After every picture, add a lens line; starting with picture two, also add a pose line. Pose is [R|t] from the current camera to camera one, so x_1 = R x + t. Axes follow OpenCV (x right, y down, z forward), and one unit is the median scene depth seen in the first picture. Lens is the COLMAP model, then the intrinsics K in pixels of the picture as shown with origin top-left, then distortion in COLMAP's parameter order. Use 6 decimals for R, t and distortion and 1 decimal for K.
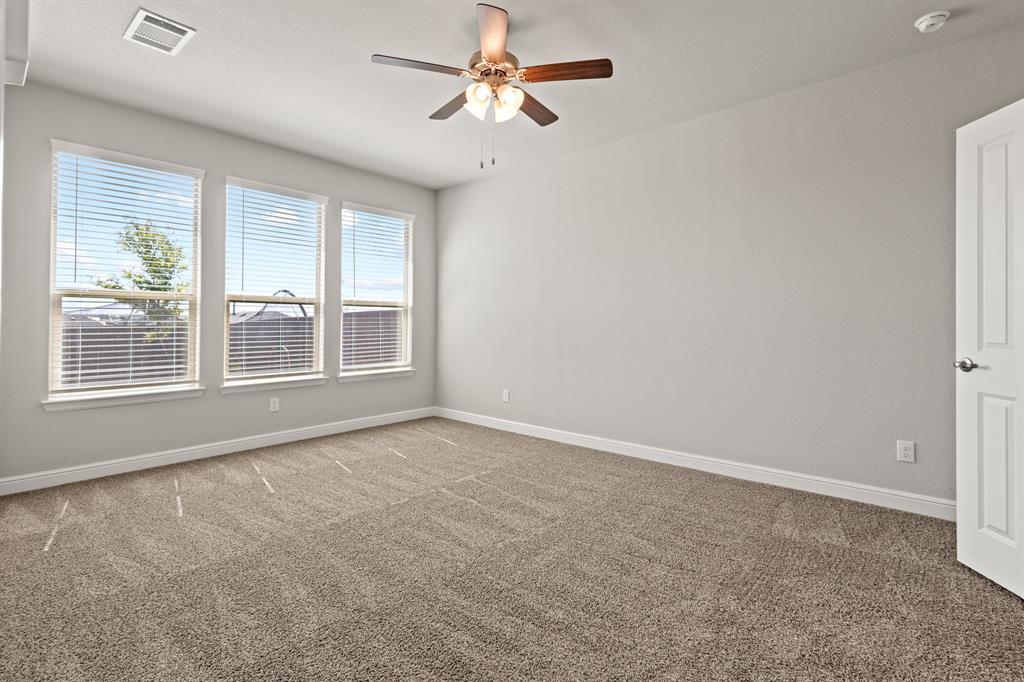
lens RADIAL K [[479.2, 0, 515.5], [0, 479.2, 319.1], [0, 0, 1]] dist [0.008749, -0.000891]
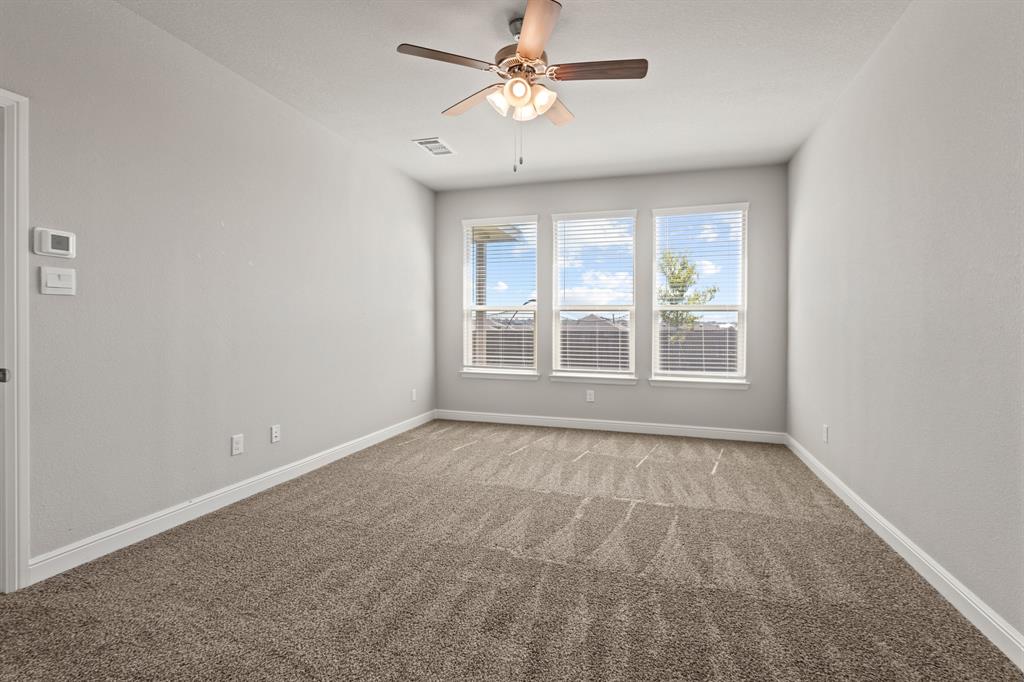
lens RADIAL K [[454.2, 0, 512.8], [0, 454.2, 344.2], [0, 0, 1]] dist [0.000209, -0.000157]
pose [[0.425369, 0.042188, -0.904036, 0.447560], [0.001844, 0.998870, 0.047481, -0.006620], [0.905018, -0.021864, 0.424811, 0.335220]]
